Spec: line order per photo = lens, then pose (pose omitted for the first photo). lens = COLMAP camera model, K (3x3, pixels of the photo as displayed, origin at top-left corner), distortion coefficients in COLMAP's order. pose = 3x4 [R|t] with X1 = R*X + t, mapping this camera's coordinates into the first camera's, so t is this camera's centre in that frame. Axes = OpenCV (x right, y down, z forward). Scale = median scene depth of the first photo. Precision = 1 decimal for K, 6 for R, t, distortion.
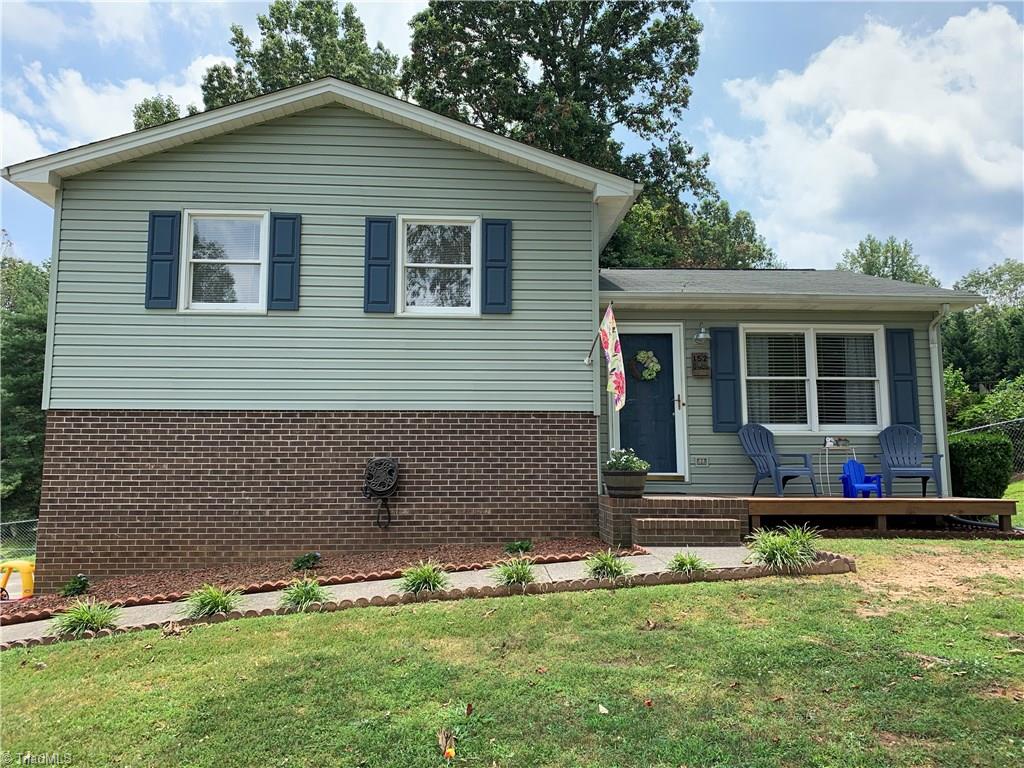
lens RADIAL K [[786.2, 0, 511.1], [0, 786.2, 376.7], [0, 0, 1]] dist [0.037065, -0.044464]
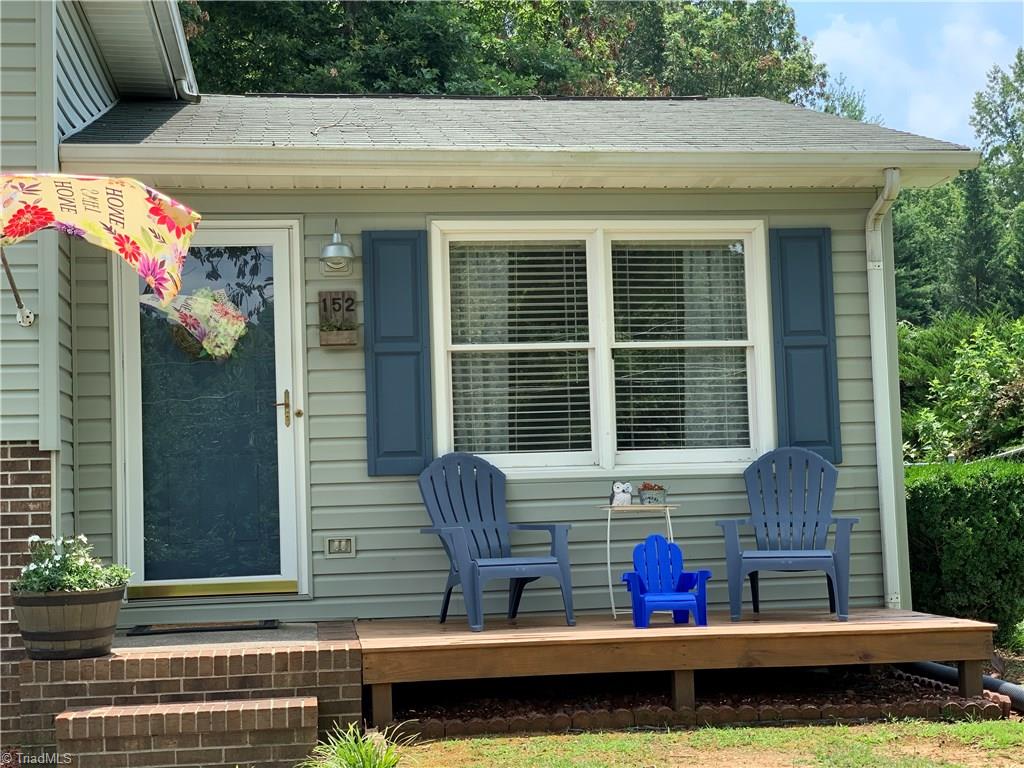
lens RADIAL K [[1527.1, 0, 507.9], [0, 1527.1, 394.3], [0, 0, 1]] dist [0.075178, 0.000000]
pose [[0.996499, -0.023229, 0.080315, 0.264890], [0.019399, 0.998652, 0.048148, -0.012859], [-0.081325, -0.046421, 0.995606, 0.166132]]
